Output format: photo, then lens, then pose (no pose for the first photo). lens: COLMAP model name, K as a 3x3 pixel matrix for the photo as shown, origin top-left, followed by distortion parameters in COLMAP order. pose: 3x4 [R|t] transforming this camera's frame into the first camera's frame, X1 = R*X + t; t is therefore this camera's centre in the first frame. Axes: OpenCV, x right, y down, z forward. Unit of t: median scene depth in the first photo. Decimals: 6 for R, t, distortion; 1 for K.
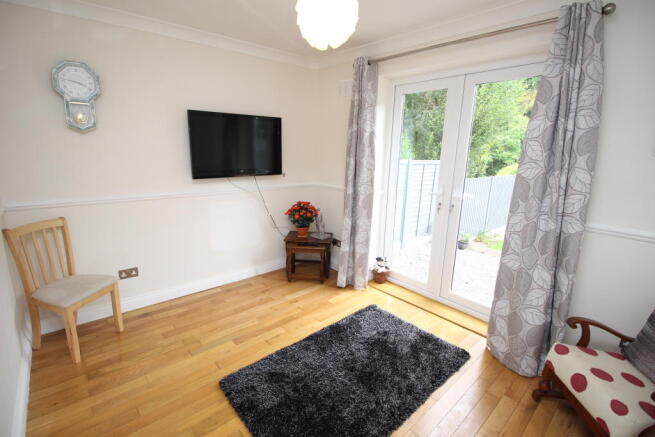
lens RADIAL K [[307.7, 0, 322.8], [0, 307.7, 218.9], [0, 0, 1]] dist [-0.001121, -0.001246]
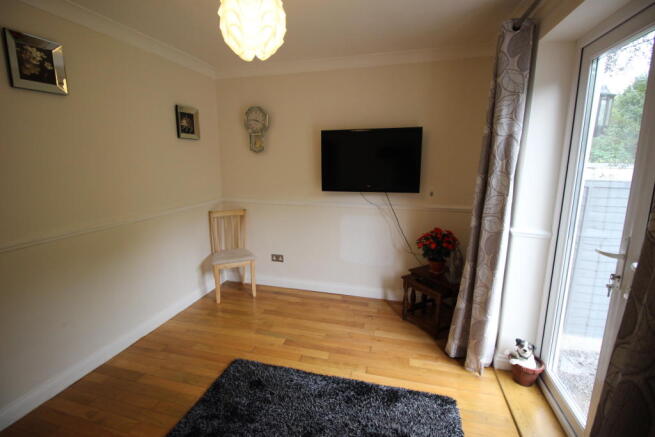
lens RADIAL K [[307.7, 0, 324.1], [0, 307.7, 219.0], [0, 0, 1]] dist [-0.001121, -0.001246]
pose [[0.549142, 0.137395, -0.824358, 0.500850], [-0.177122, 0.983120, 0.045866, -0.077474], [0.816744, 0.120825, 0.564208, 0.365980]]
